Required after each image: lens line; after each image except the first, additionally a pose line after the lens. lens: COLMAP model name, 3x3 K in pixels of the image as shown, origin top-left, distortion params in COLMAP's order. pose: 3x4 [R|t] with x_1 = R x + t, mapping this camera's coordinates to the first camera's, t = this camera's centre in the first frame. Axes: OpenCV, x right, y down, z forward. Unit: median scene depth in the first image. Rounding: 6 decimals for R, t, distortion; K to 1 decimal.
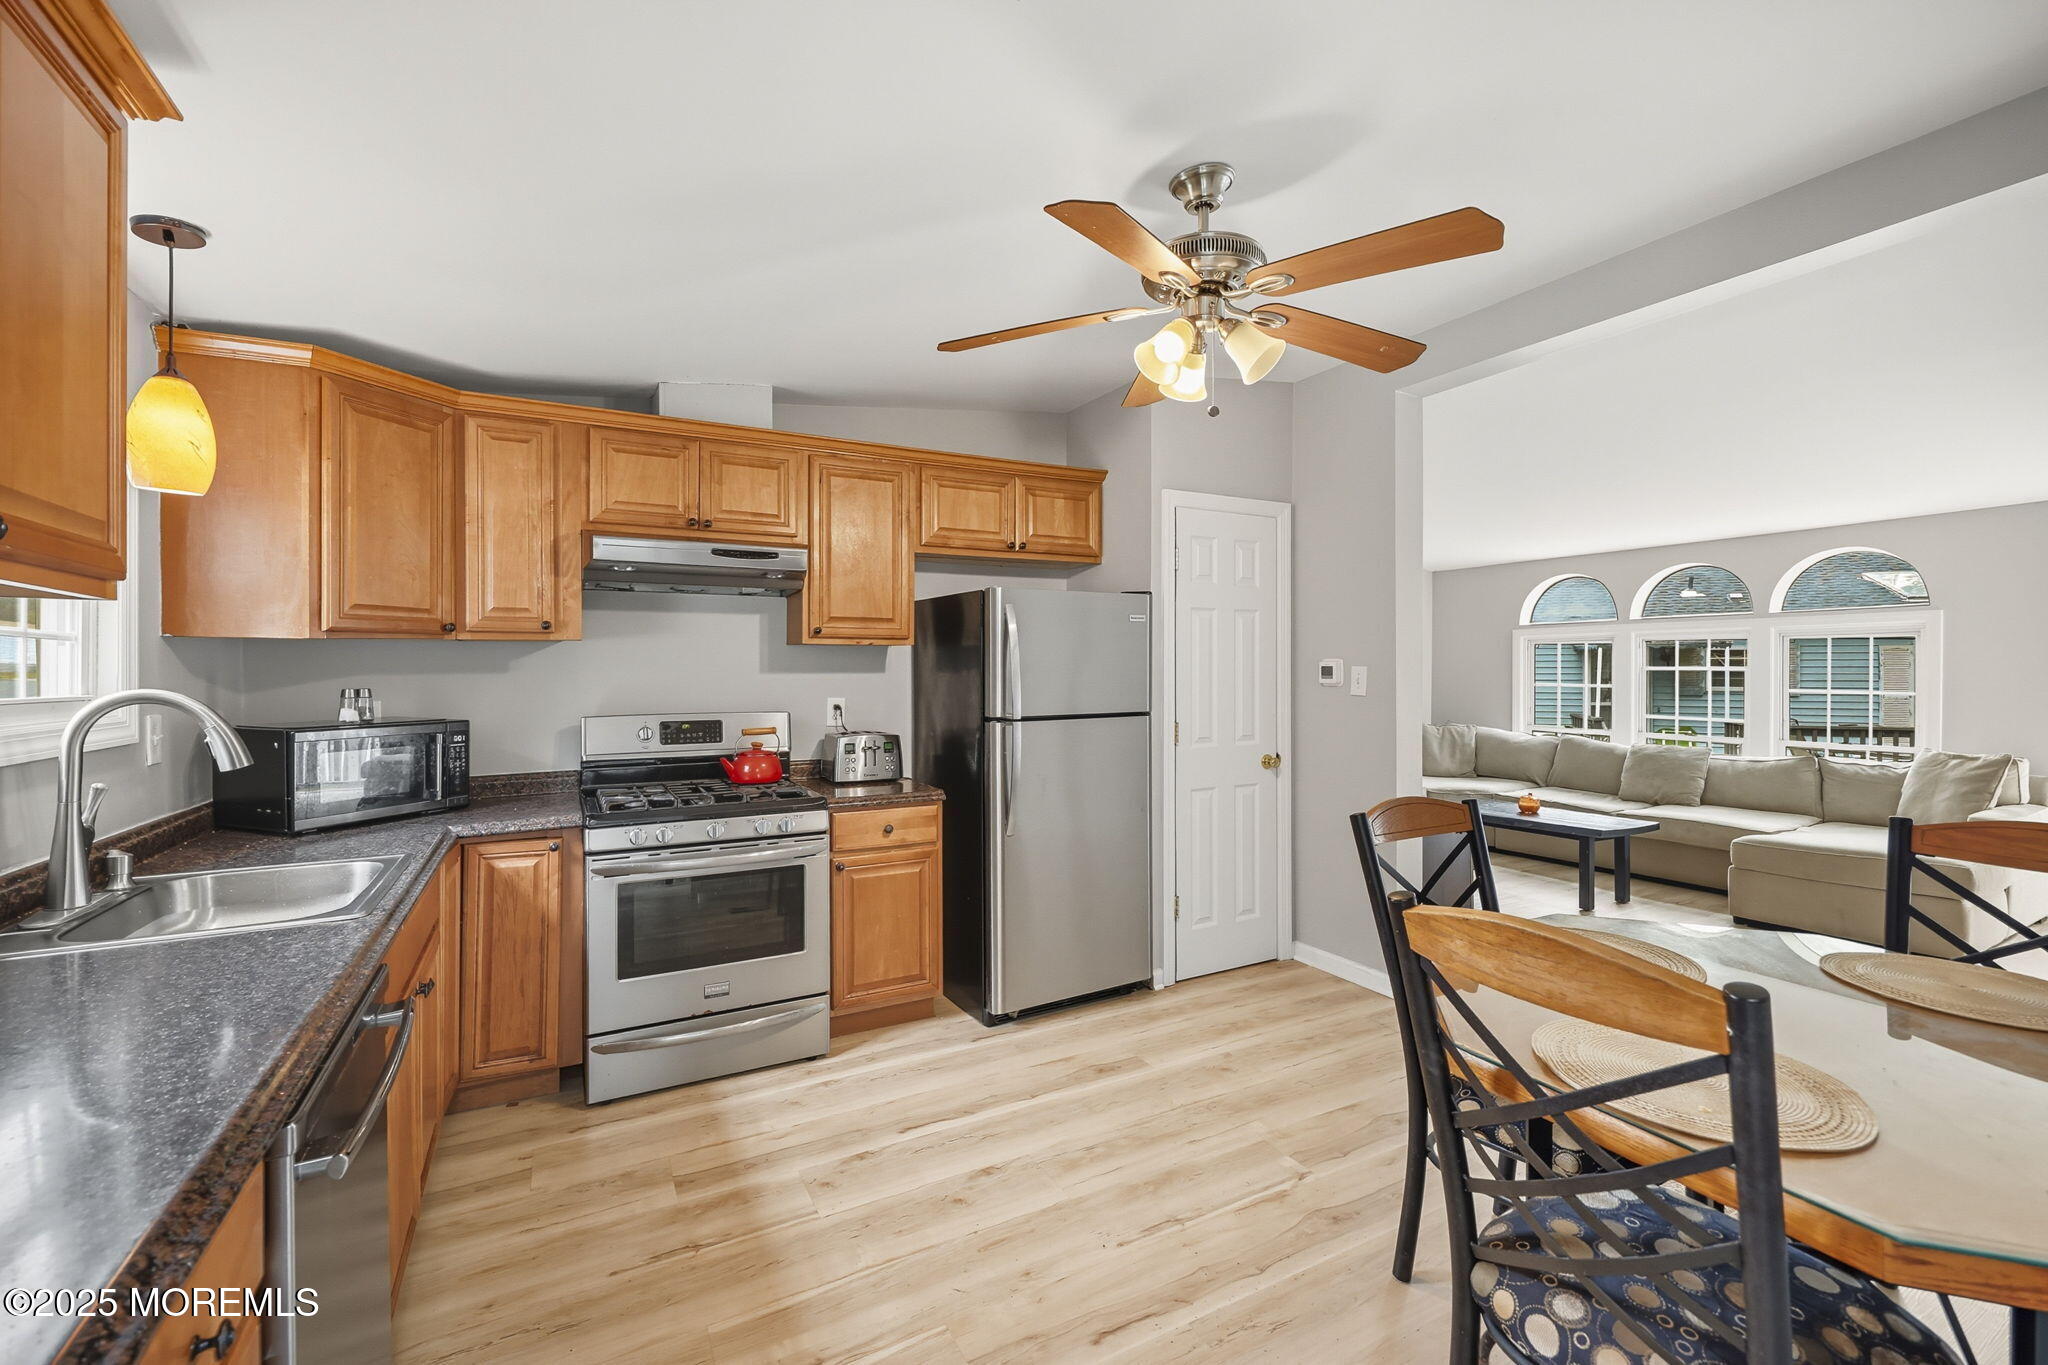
lens RADIAL K [[845.0, 0, 1025.3], [0, 845.0, 676.2], [0, 0, 1]] dist [0.008207, 0.000384]
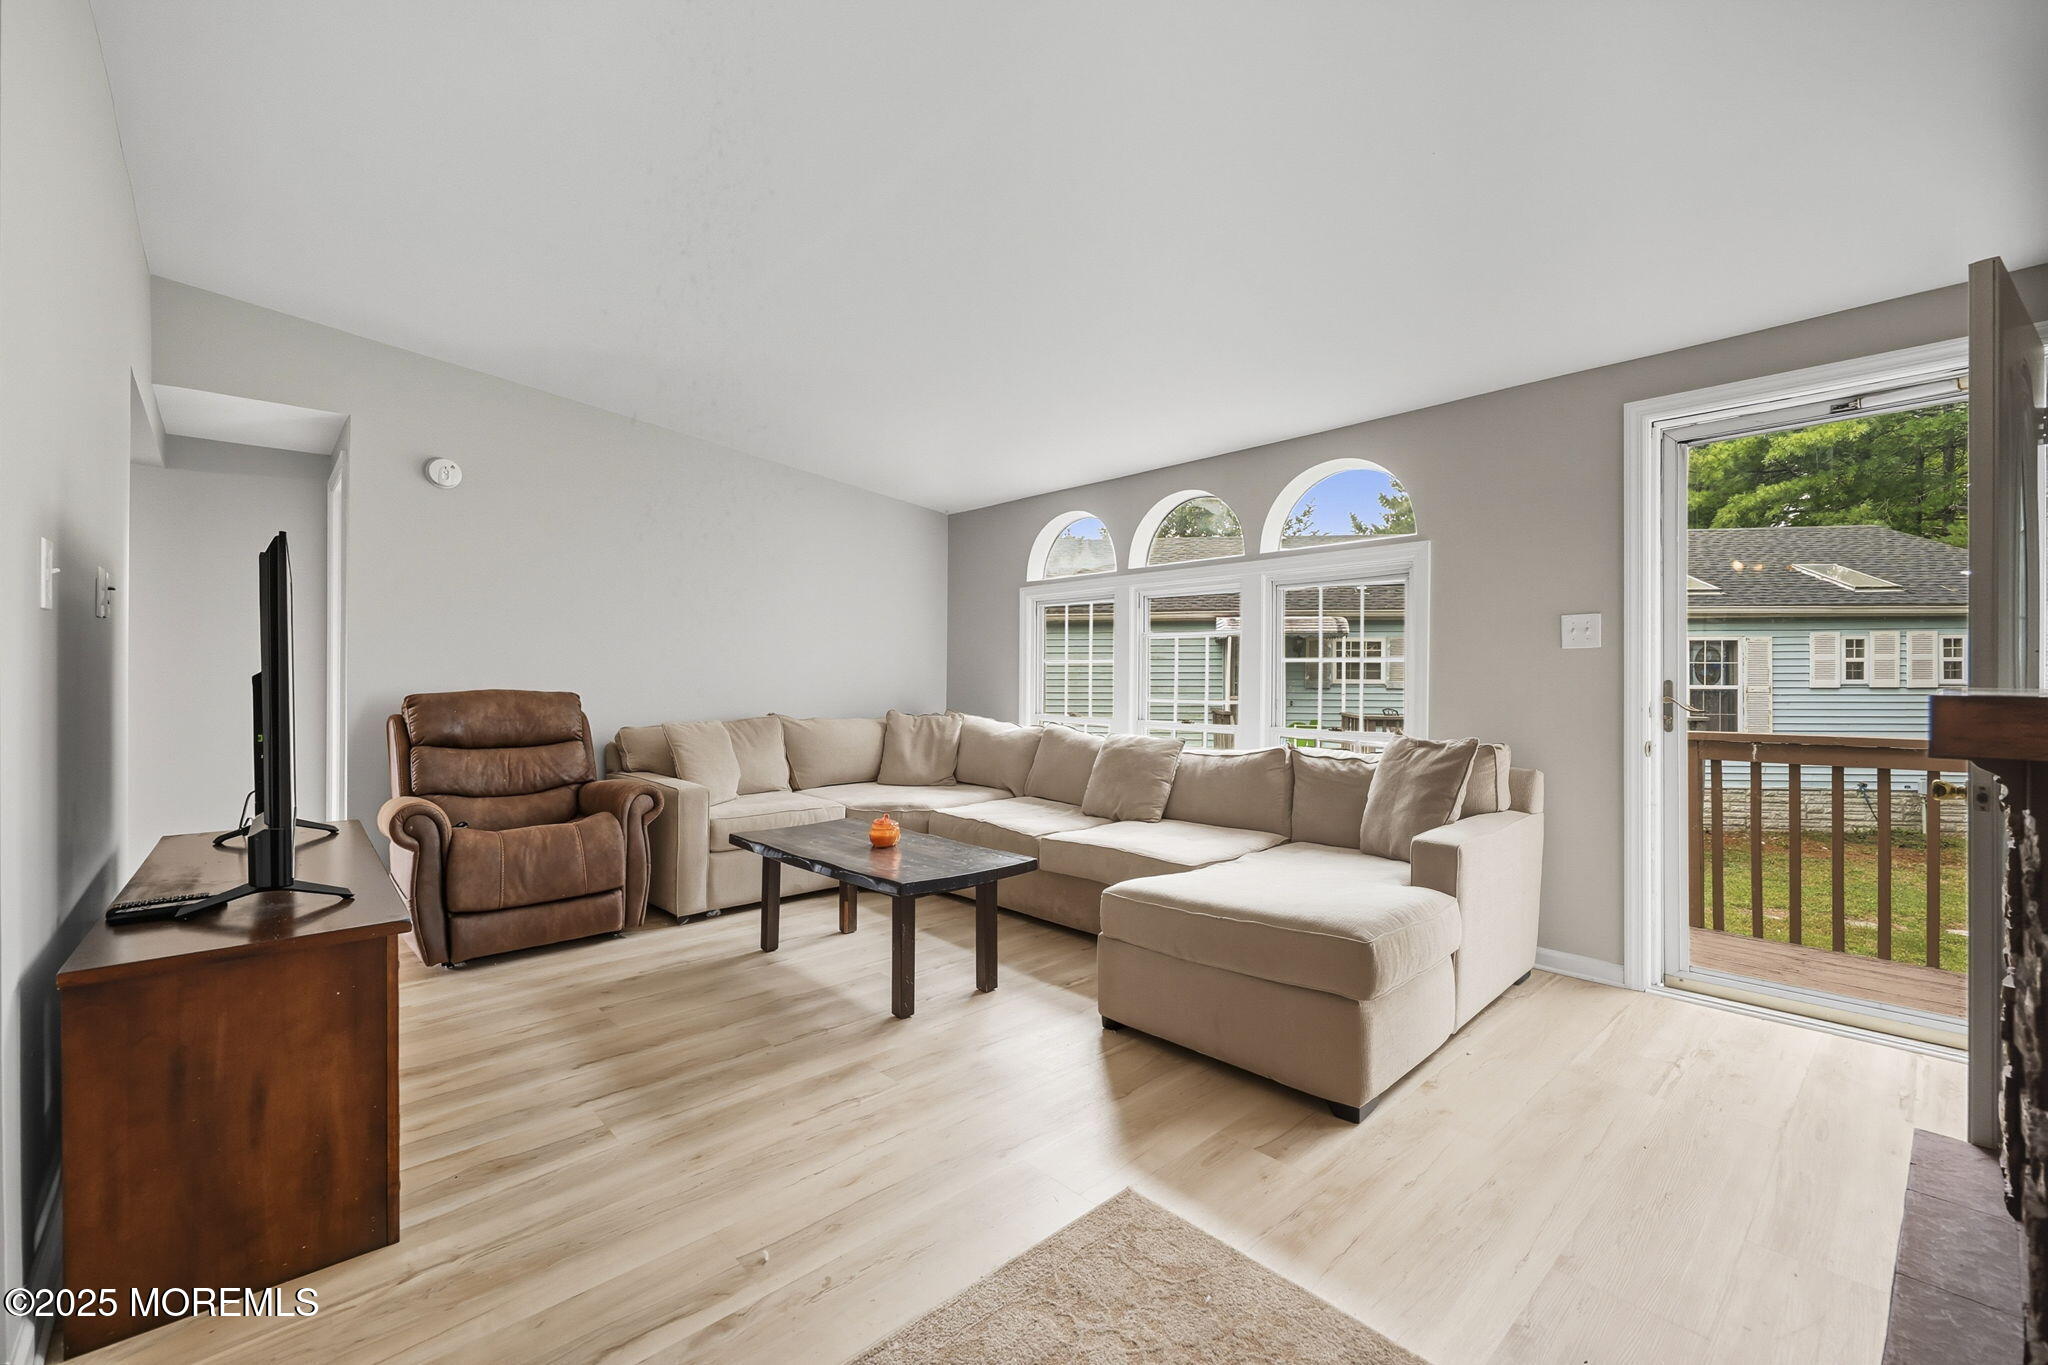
lens RADIAL K [[845.0, 0, 1011.3], [0, 845.0, 673.8], [0, 0, 1]] dist [0.008207, 0.000384]
pose [[0.976244, 0.003881, 0.216641, 1.082852], [-0.001618, 0.999942, -0.010621, 0.079326], [-0.216670, 0.010019, 0.976194, 0.714836]]
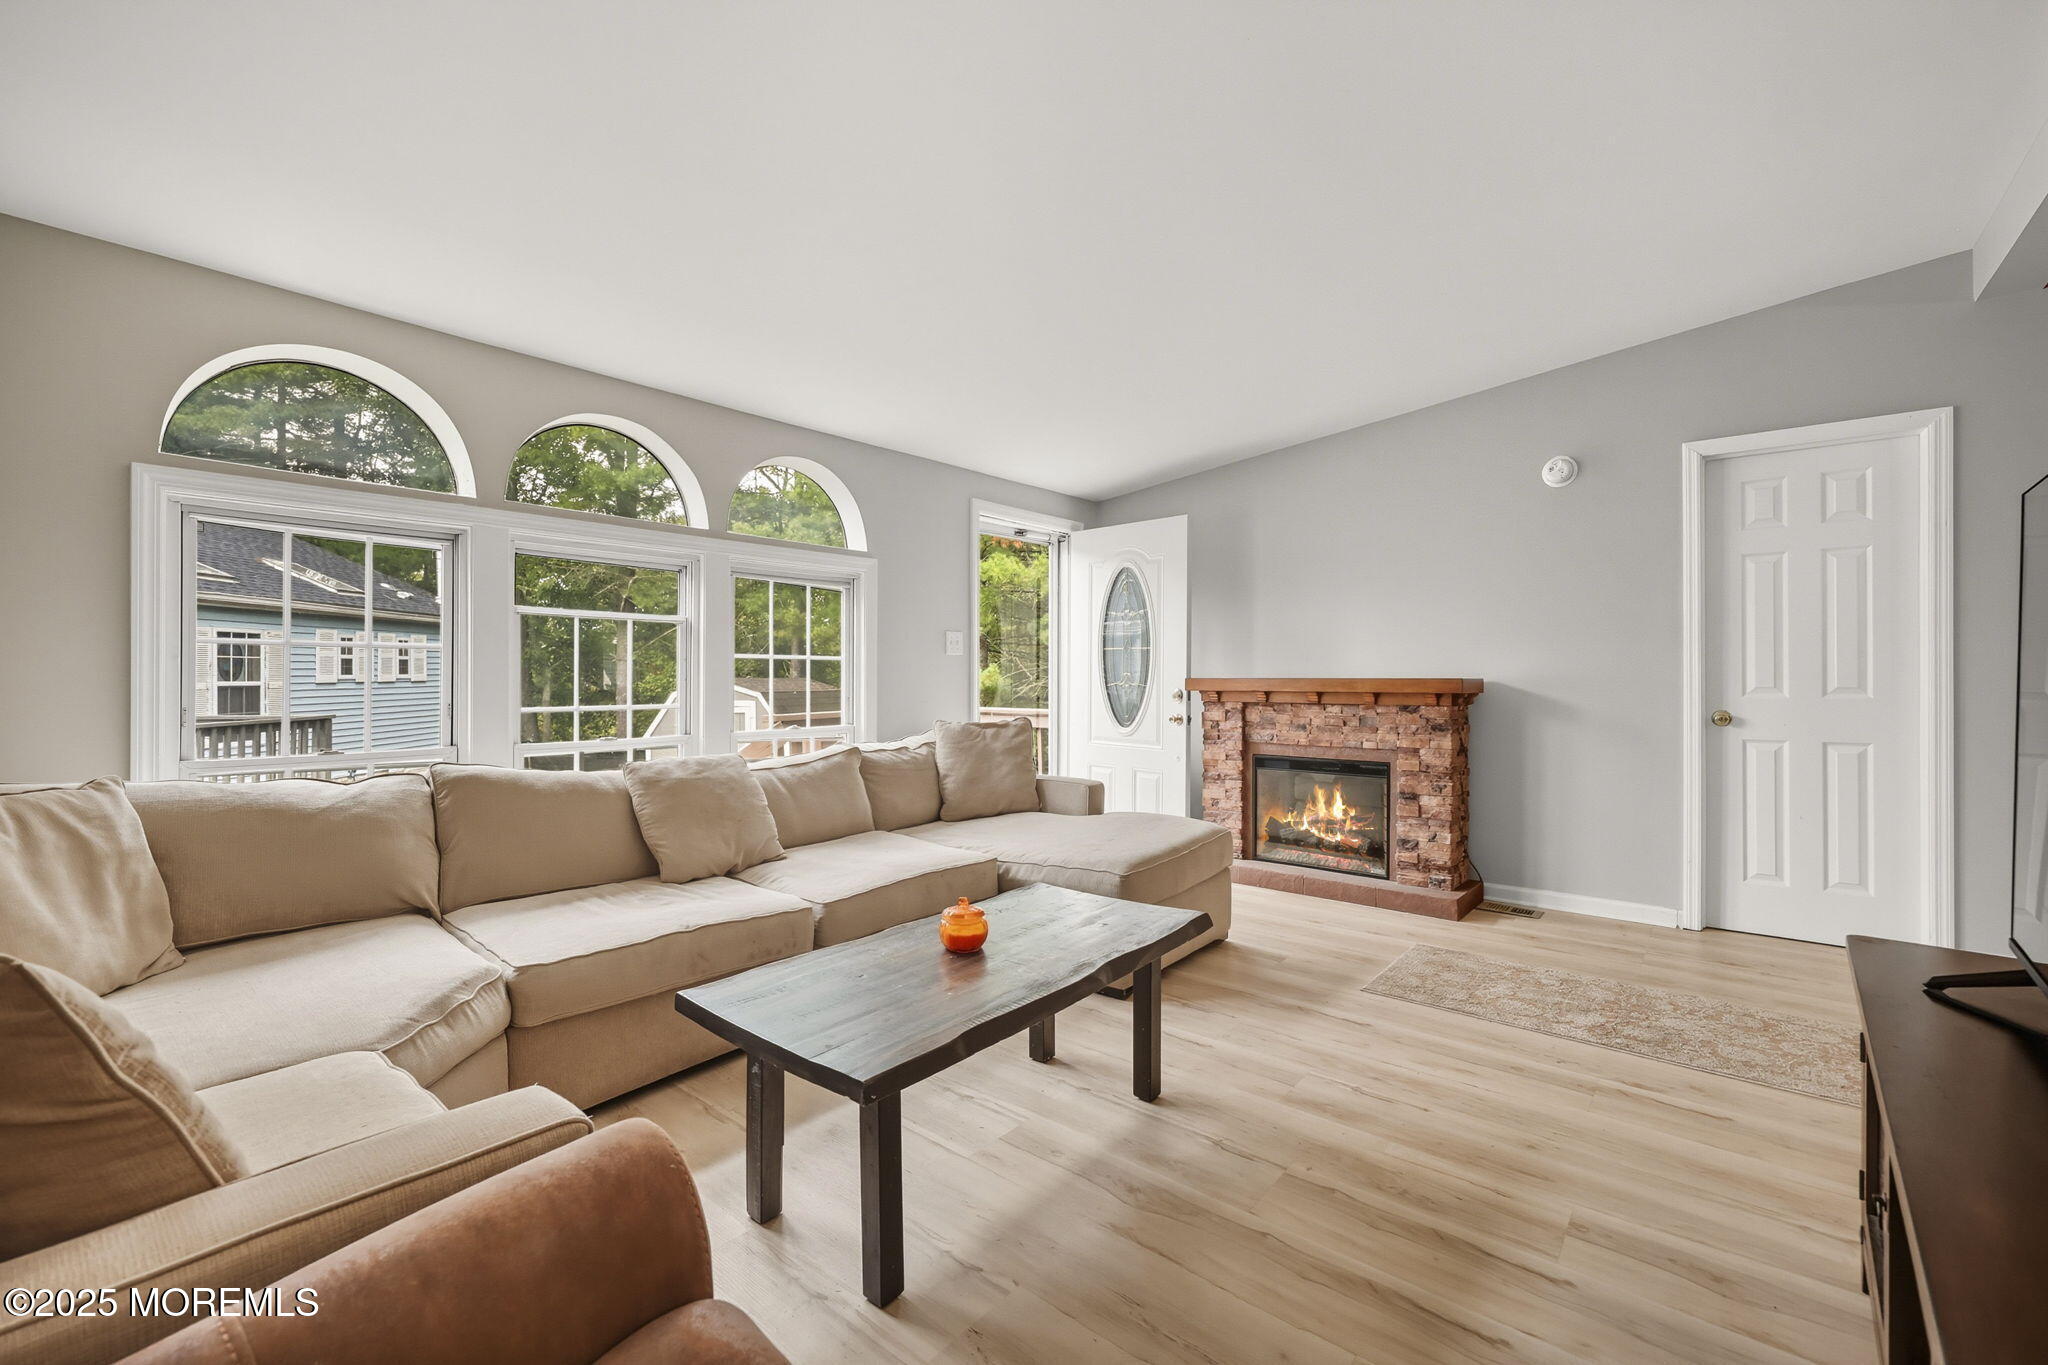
lens RADIAL K [[860.6, 0, 1012.6], [0, 860.6, 686.7], [0, 0, 1]] dist [0.004596, 0.000228]
pose [[-0.349137, -0.012679, 0.936986, 0.404239], [0.005000, 0.999869, 0.015393, 0.067767], [-0.937058, 0.010059, -0.349028, 2.238827]]
